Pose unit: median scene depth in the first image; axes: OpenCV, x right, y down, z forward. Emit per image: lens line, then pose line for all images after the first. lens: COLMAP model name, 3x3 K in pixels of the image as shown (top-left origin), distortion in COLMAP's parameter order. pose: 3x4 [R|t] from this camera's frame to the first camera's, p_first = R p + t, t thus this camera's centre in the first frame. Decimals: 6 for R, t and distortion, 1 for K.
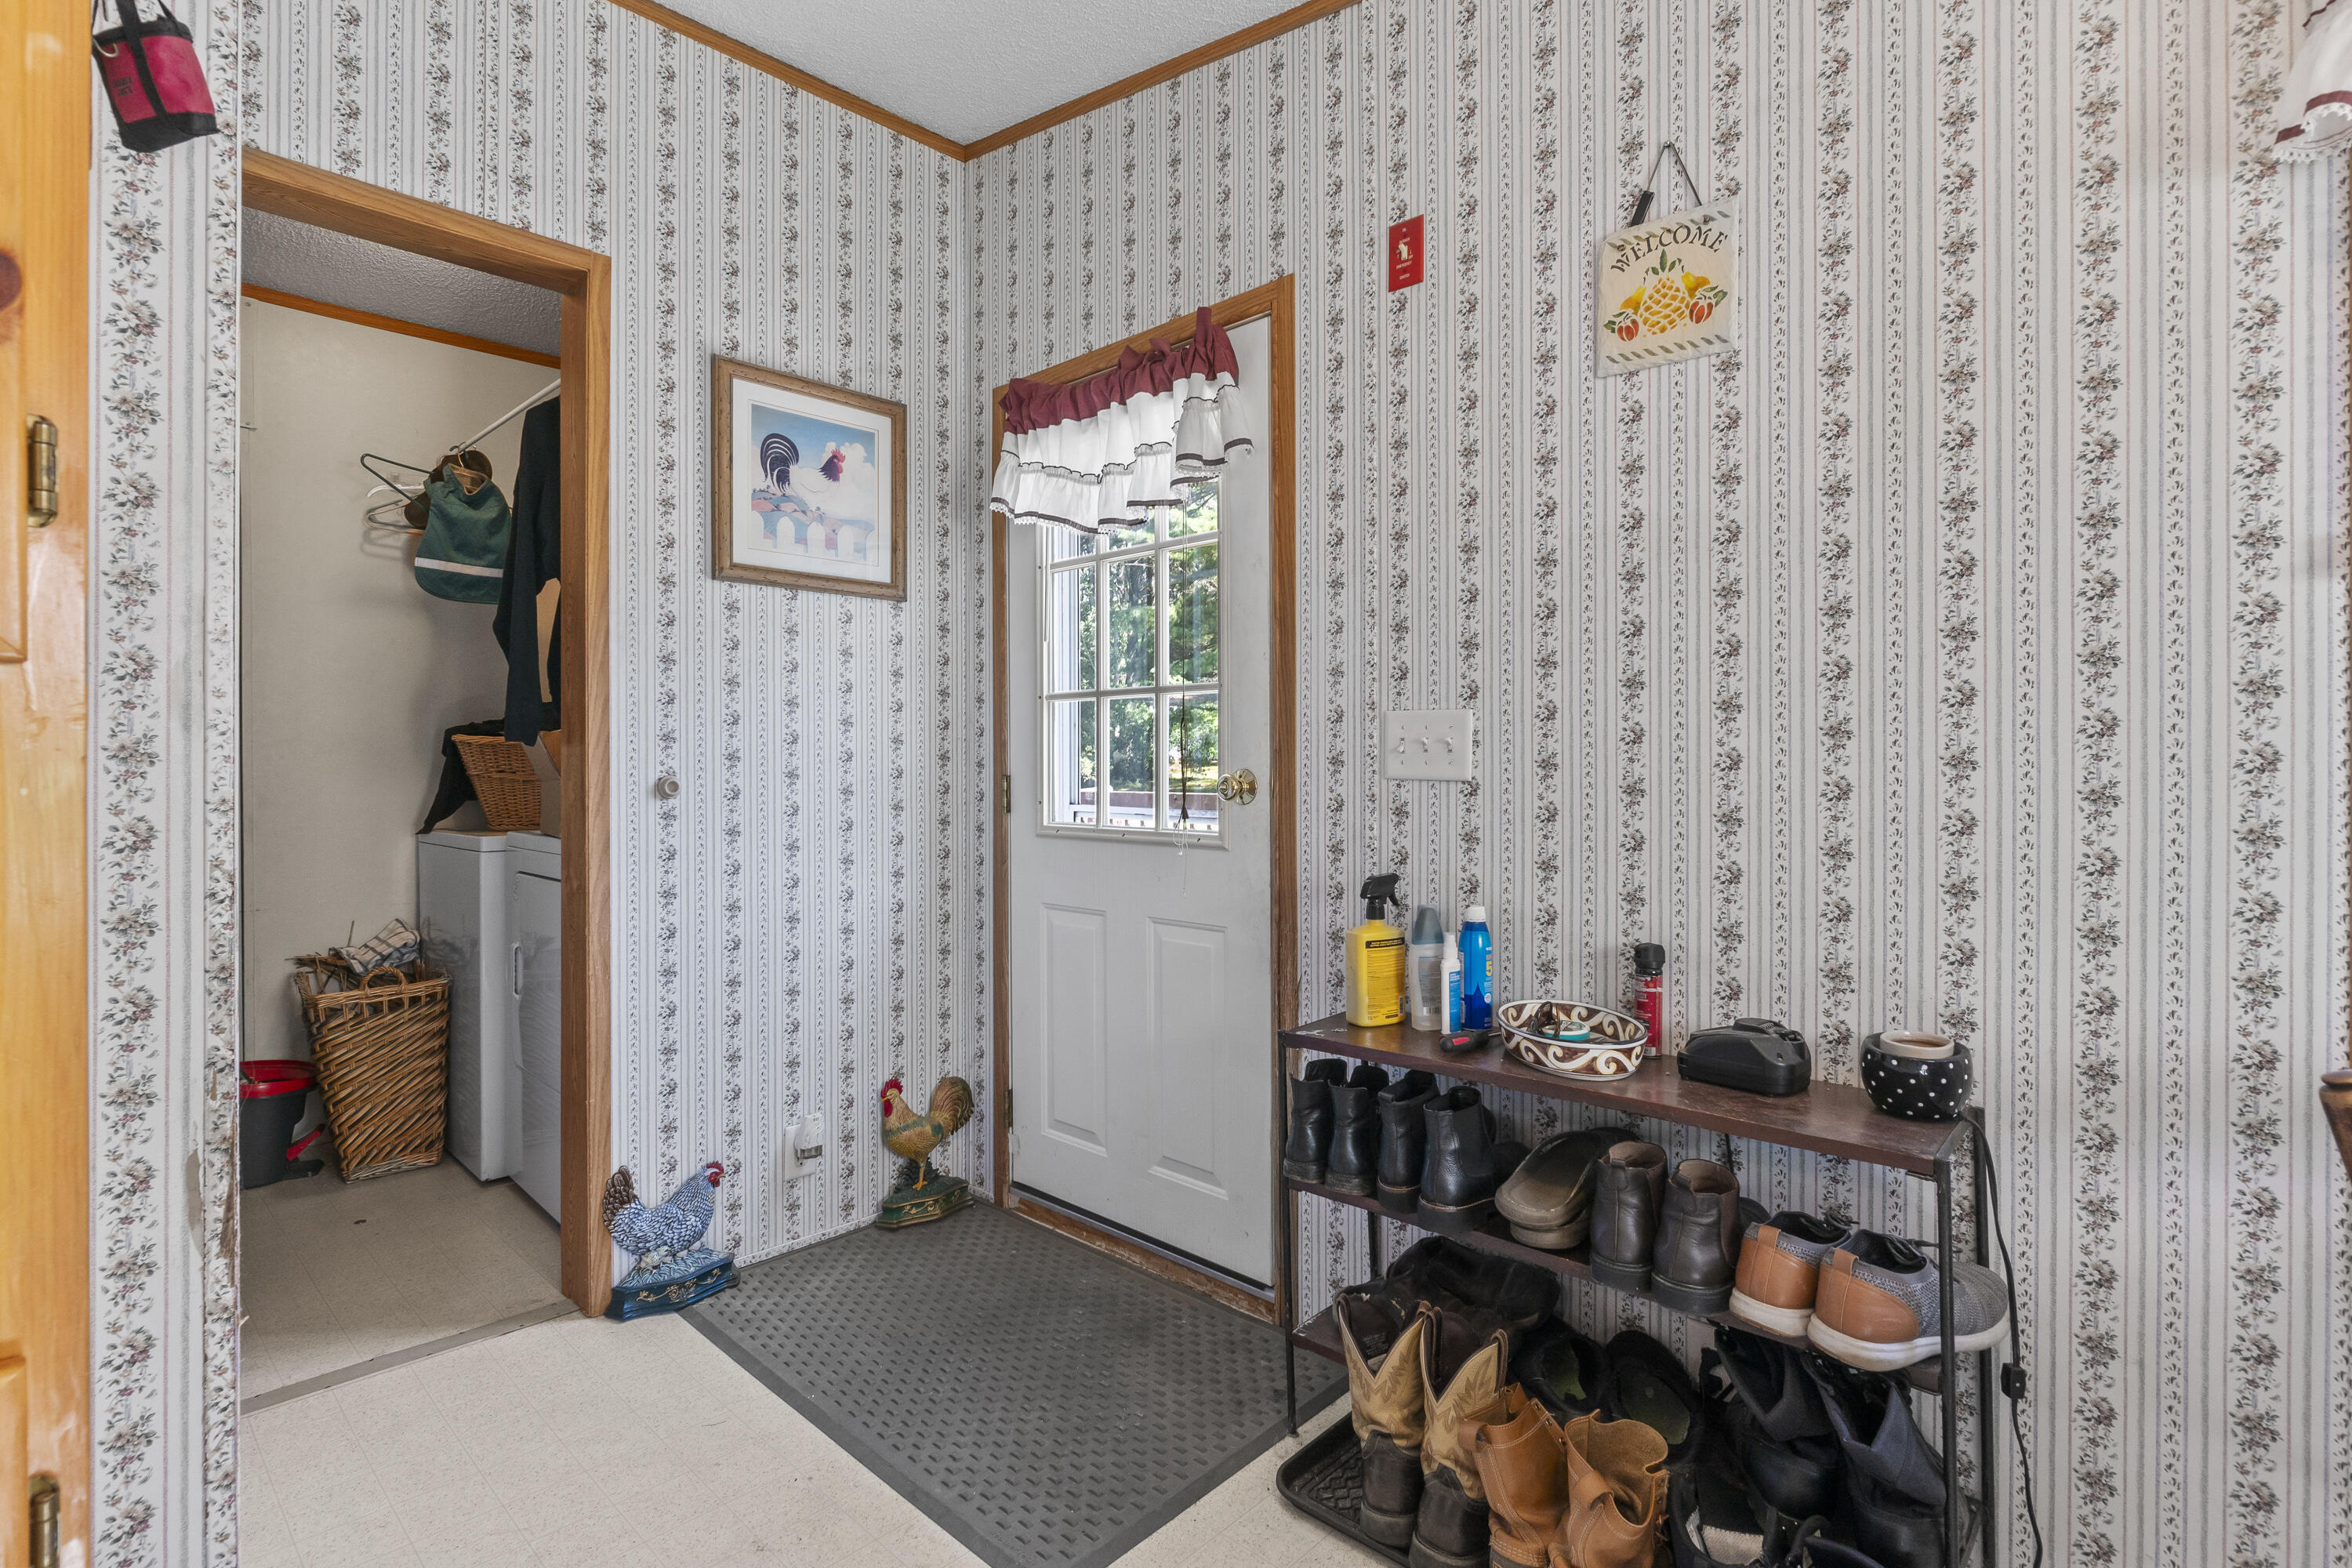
lens RADIAL K [[1130.1, 0, 1174.4], [0, 1130.1, 762.8], [0, 0, 1]] dist [-0.004382, -0.000286]
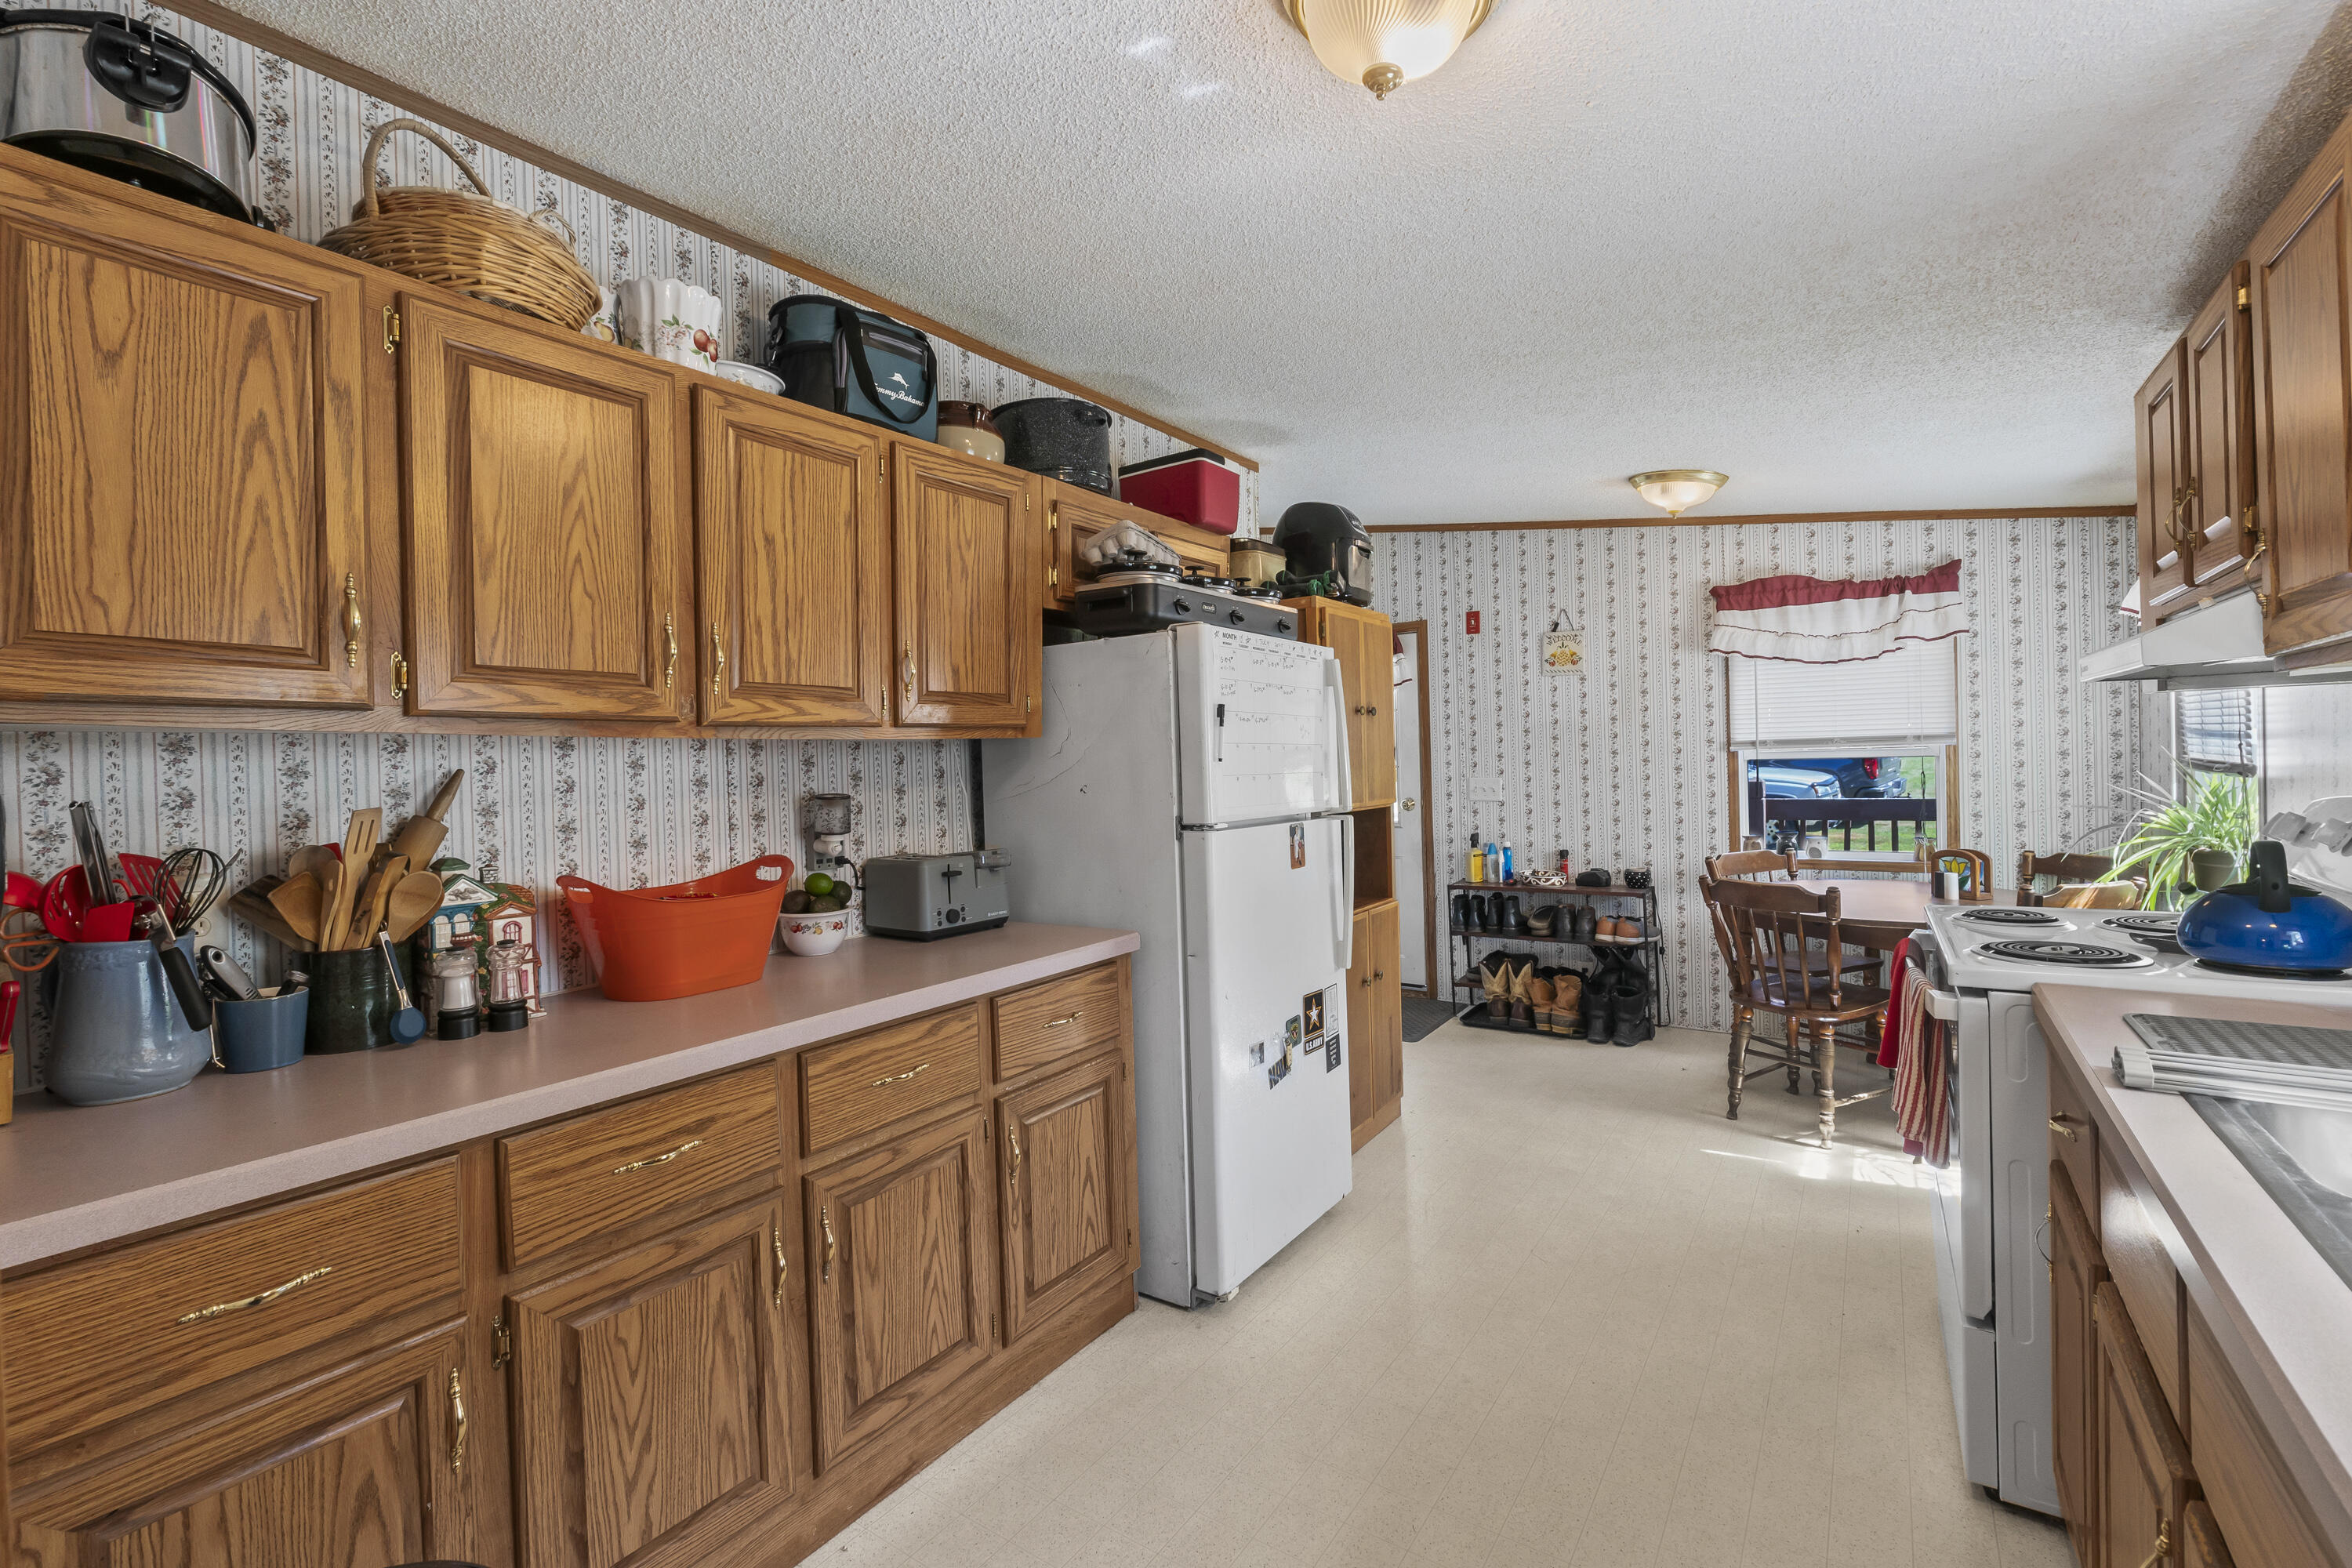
lens RADIAL K [[993.4, 0, 1185.7], [0, 993.4, 767.3], [0, 0, 1]] dist [-0.004374, -0.000395]
pose [[0.987280, -0.029138, 0.156296, -1.128705], [0.027835, 0.999557, 0.010521, -0.144260], [-0.156534, -0.006037, 0.987654, -1.713921]]
